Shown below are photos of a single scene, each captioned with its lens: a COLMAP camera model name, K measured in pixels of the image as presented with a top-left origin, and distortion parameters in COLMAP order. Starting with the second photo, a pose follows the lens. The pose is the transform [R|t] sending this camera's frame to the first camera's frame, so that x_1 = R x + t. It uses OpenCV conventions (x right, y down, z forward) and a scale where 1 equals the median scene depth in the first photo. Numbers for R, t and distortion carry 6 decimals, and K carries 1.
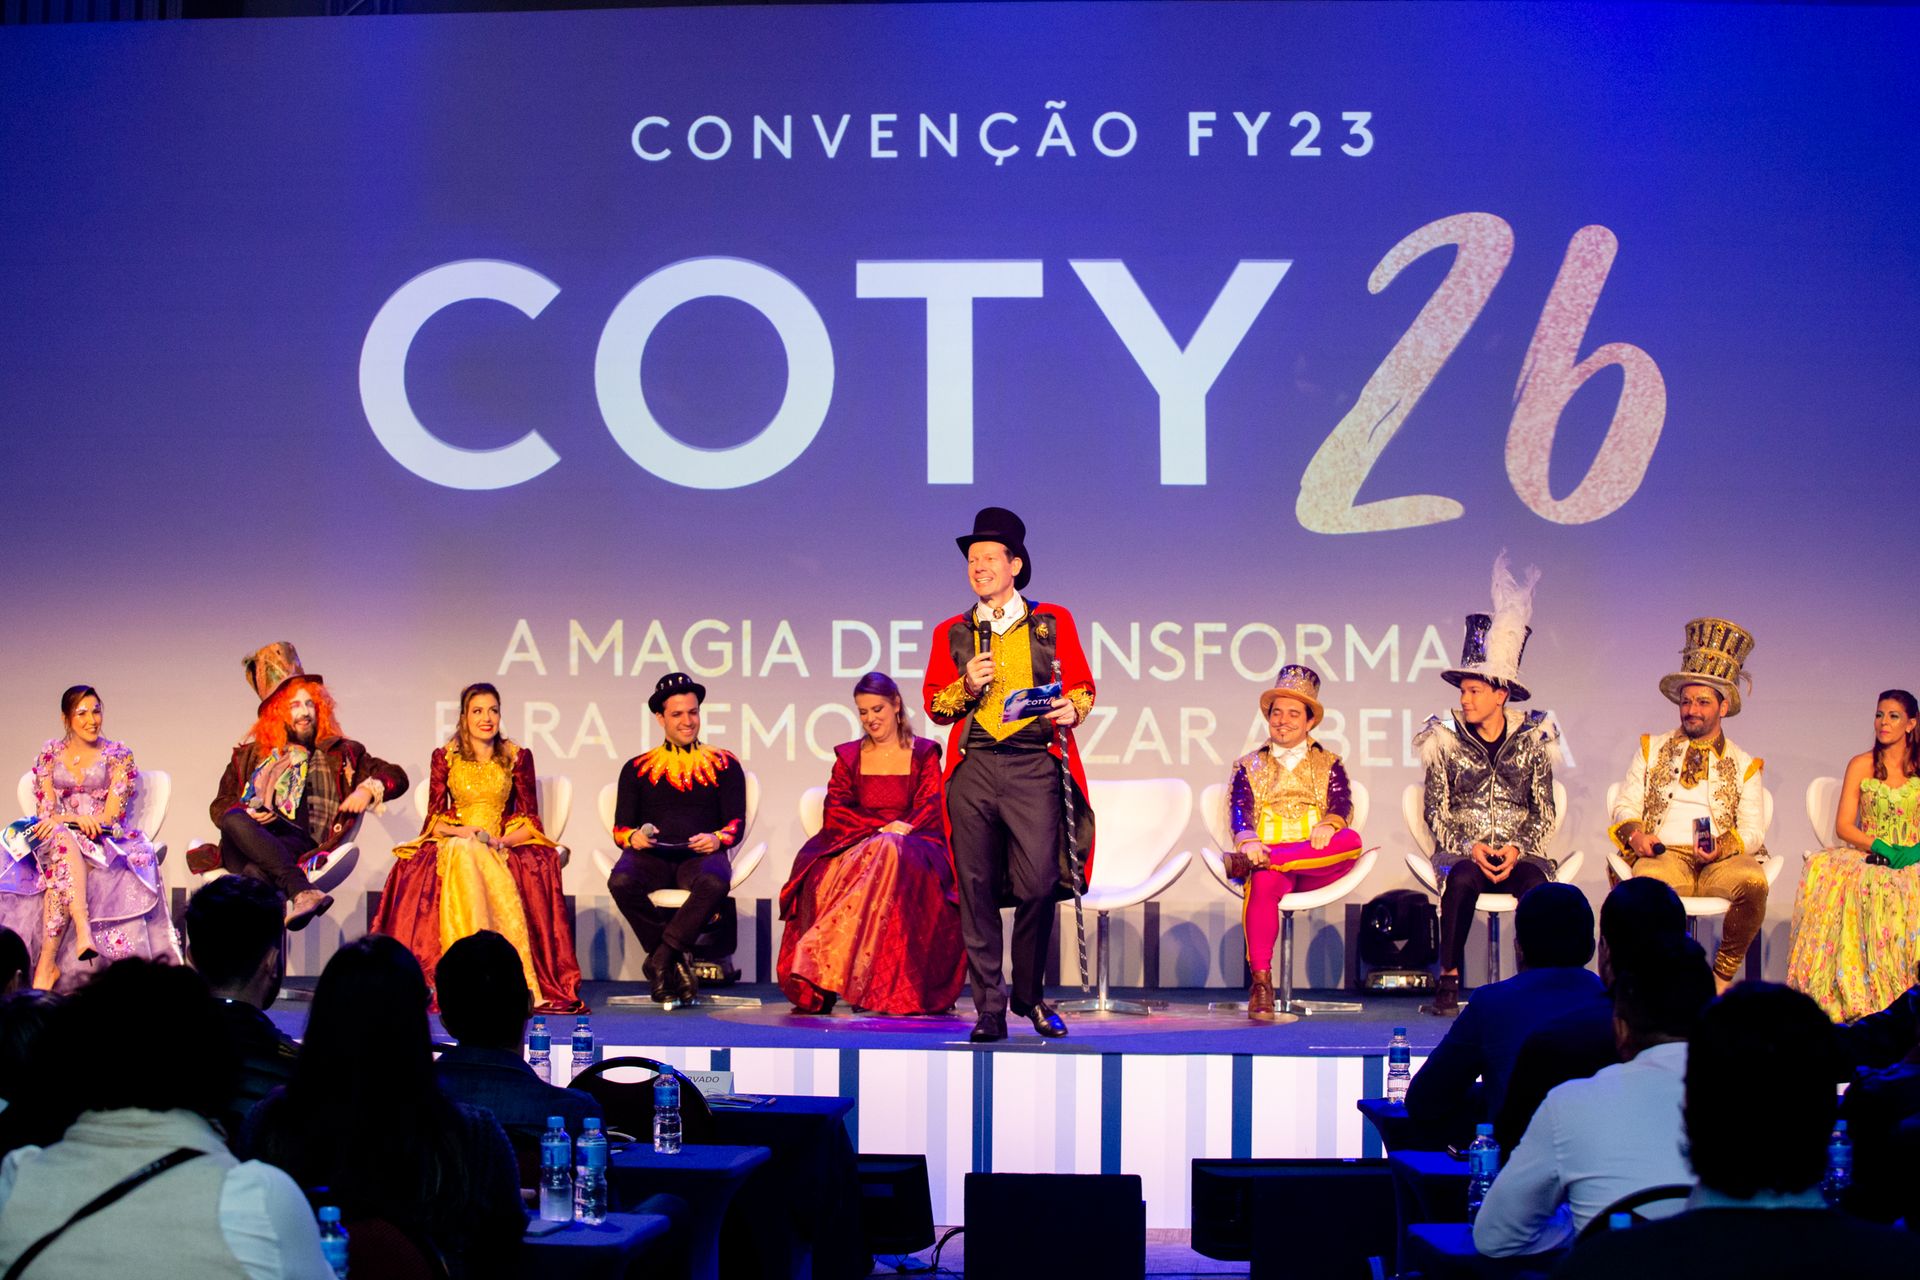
lens RADIAL K [[3917.1, 0, 959.3], [0, 3917.1, 639.2], [0, 0, 1]] dist [-0.077496, 0.000000]
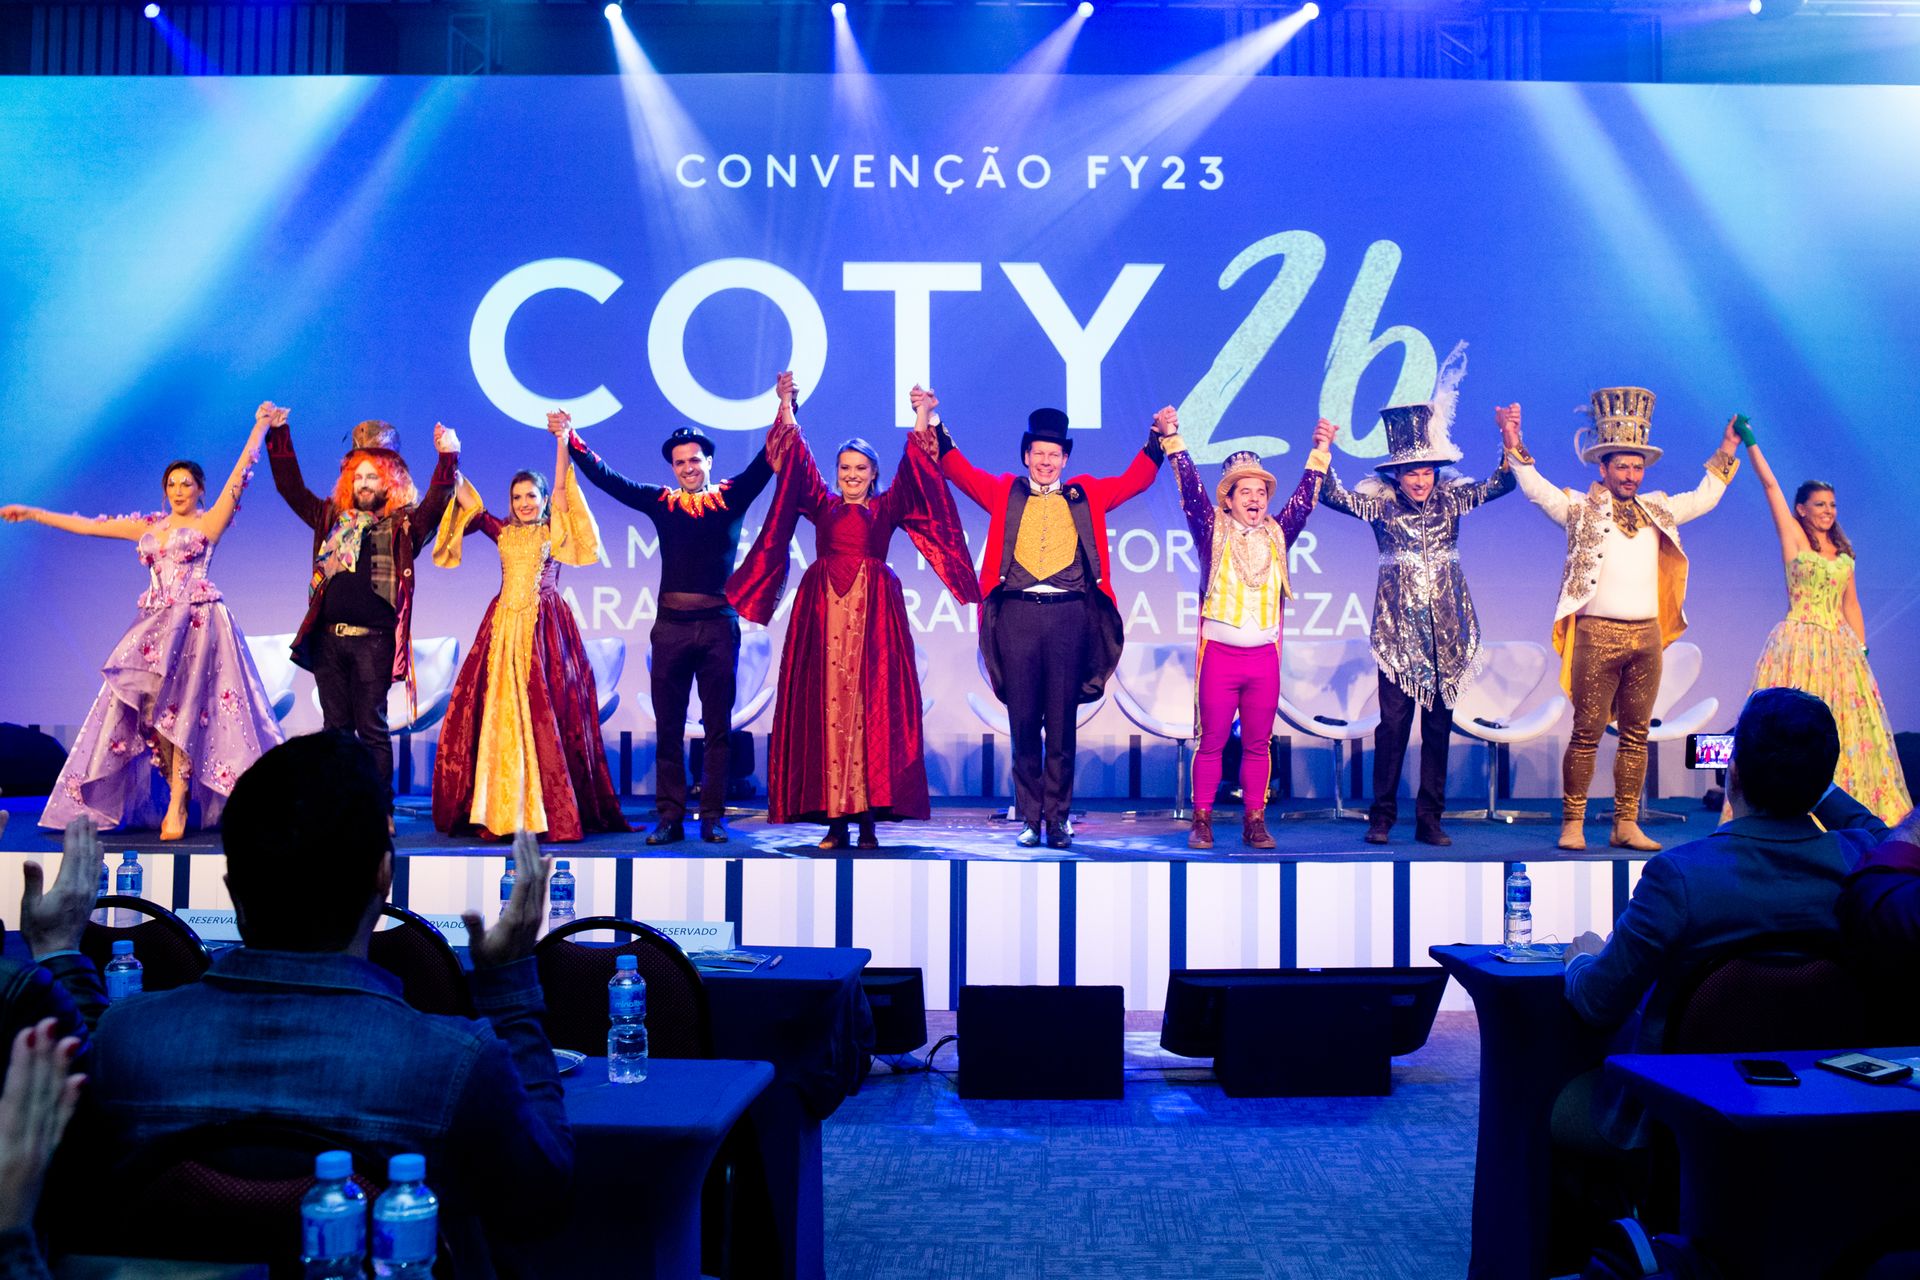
lens RADIAL K [[1923.1, 0, 974.5], [0, 1923.1, 587.0], [0, 0, 1]] dist [-0.001571, 0.000000]
pose [[0.997049, 0.004254, 0.076648, -0.031964], [-0.002750, 0.999802, -0.019710, 0.029258], [-0.076717, 0.019441, 0.996863, 0.337164]]
